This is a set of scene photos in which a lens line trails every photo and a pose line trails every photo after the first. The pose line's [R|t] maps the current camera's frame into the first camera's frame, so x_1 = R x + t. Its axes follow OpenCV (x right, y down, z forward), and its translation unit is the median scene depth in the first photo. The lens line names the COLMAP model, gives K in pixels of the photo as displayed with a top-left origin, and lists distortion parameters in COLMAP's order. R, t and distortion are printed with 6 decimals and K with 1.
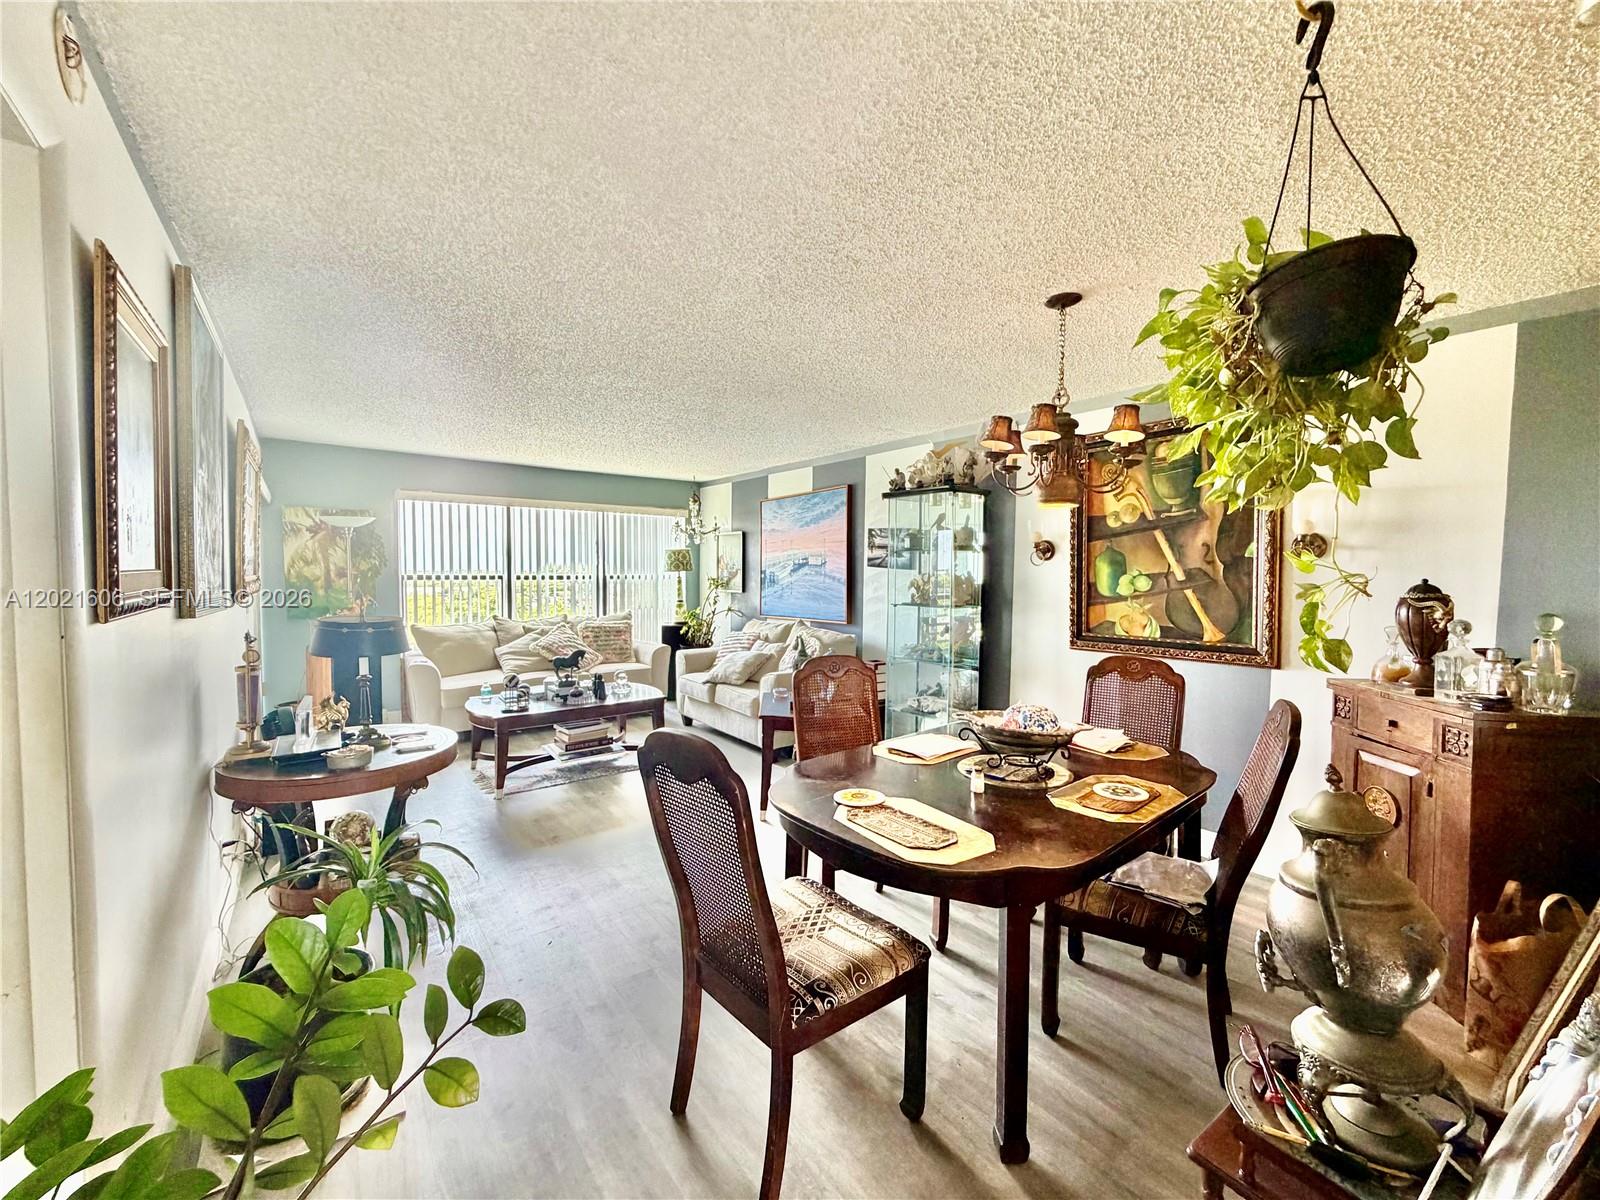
lens RADIAL K [[637.8, 0, 803.3], [0, 637.8, 595.9], [0, 0, 1]] dist [0.000530, 0.000148]
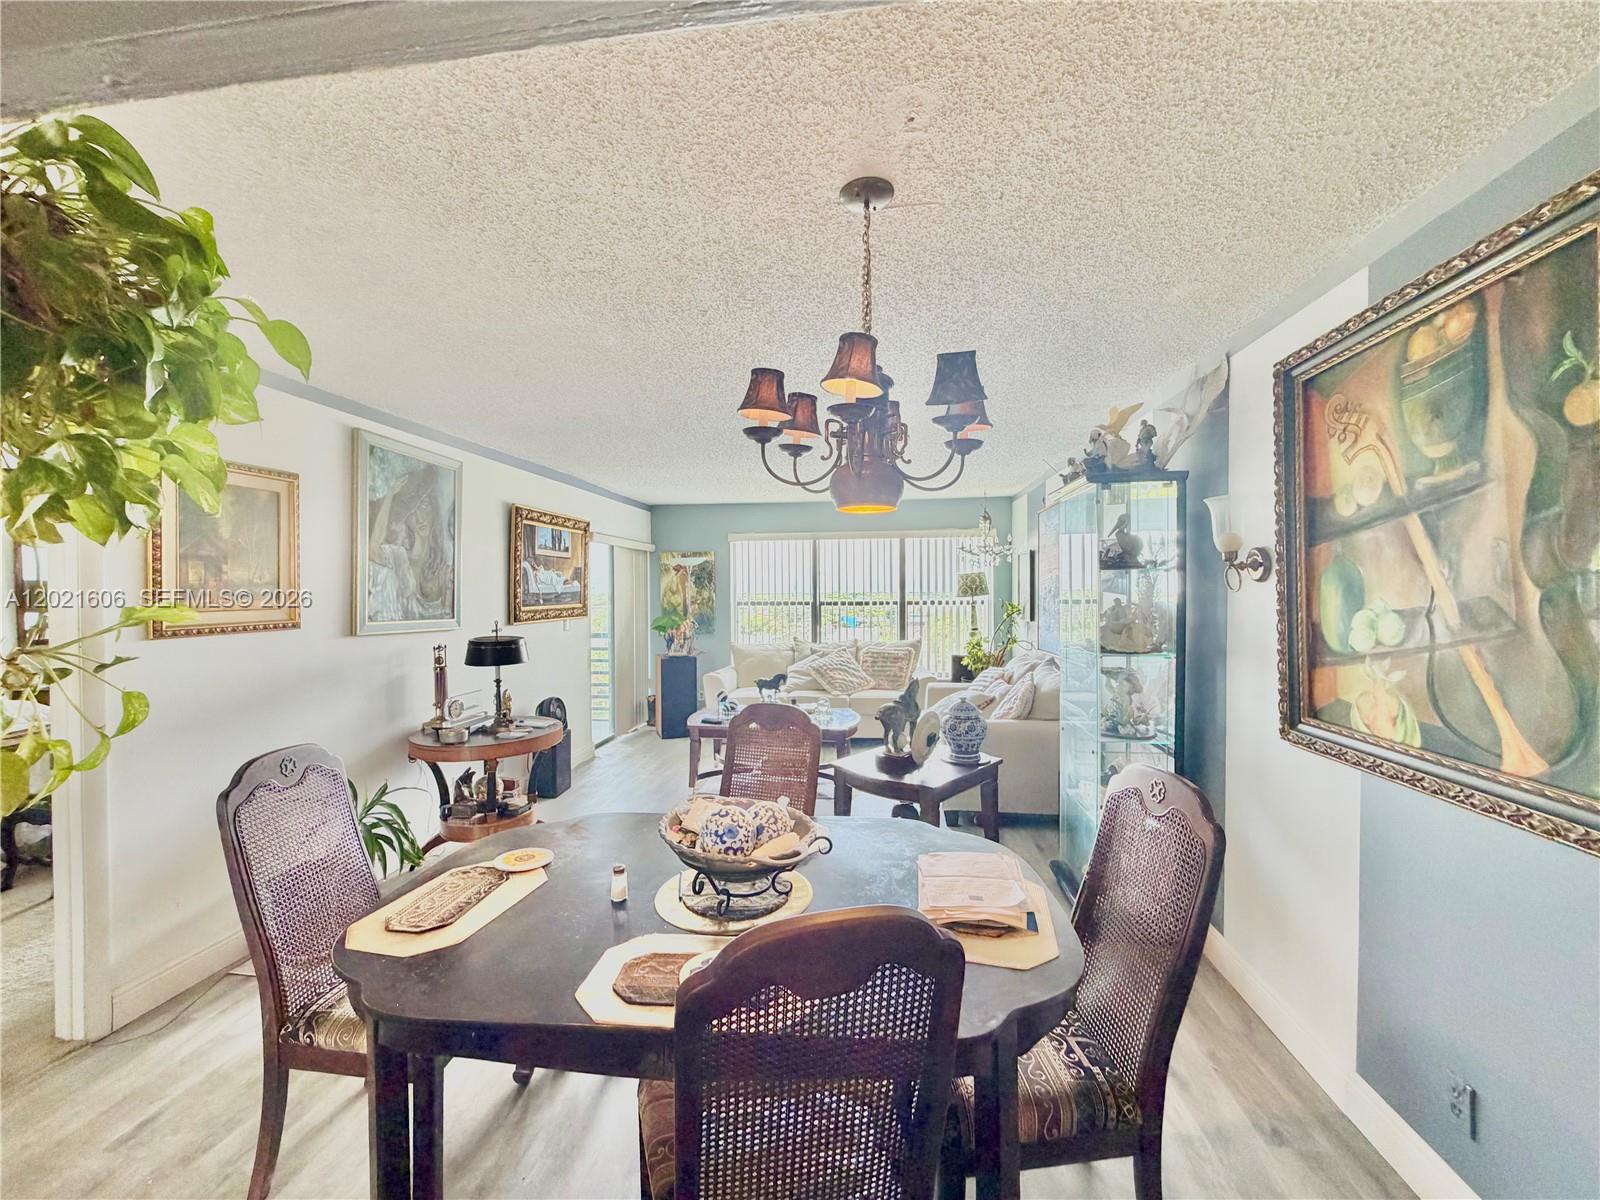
lens RADIAL K [[637.8, 0, 800.1], [0, 637.8, 599.7], [0, 0, 1]] dist [0.000530, 0.000148]
pose [[0.705465, -0.001646, -0.708743, 0.361063], [-0.017464, 0.999653, -0.019706, -0.015488], [0.708529, 0.026279, 0.705192, 0.224009]]
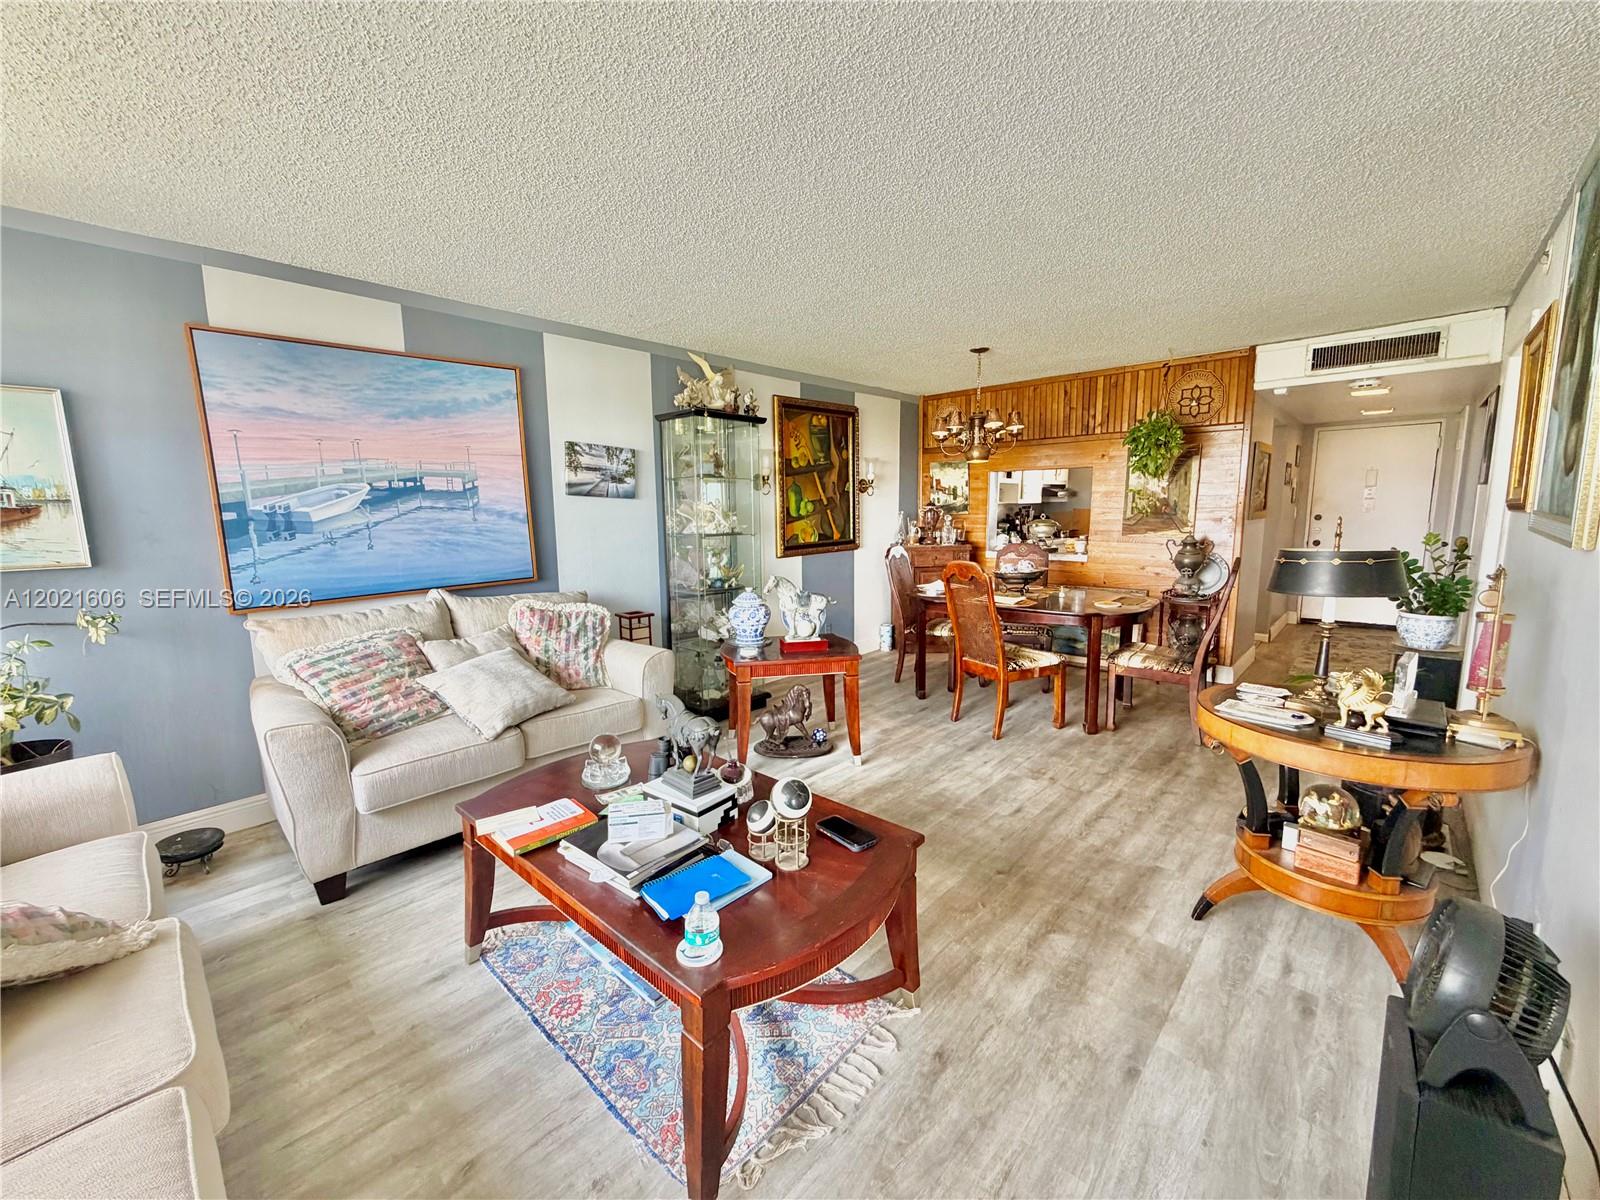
lens RADIAL K [[637.8, 0, 803.7], [0, 637.8, 593.4], [0, 0, 1]] dist [0.000530, 0.000148]
pose [[-0.170595, -0.145788, 0.974496, -0.635915], [0.045472, 0.986775, 0.155585, -0.034651], [-0.984291, 0.070854, -0.161710, 0.823955]]
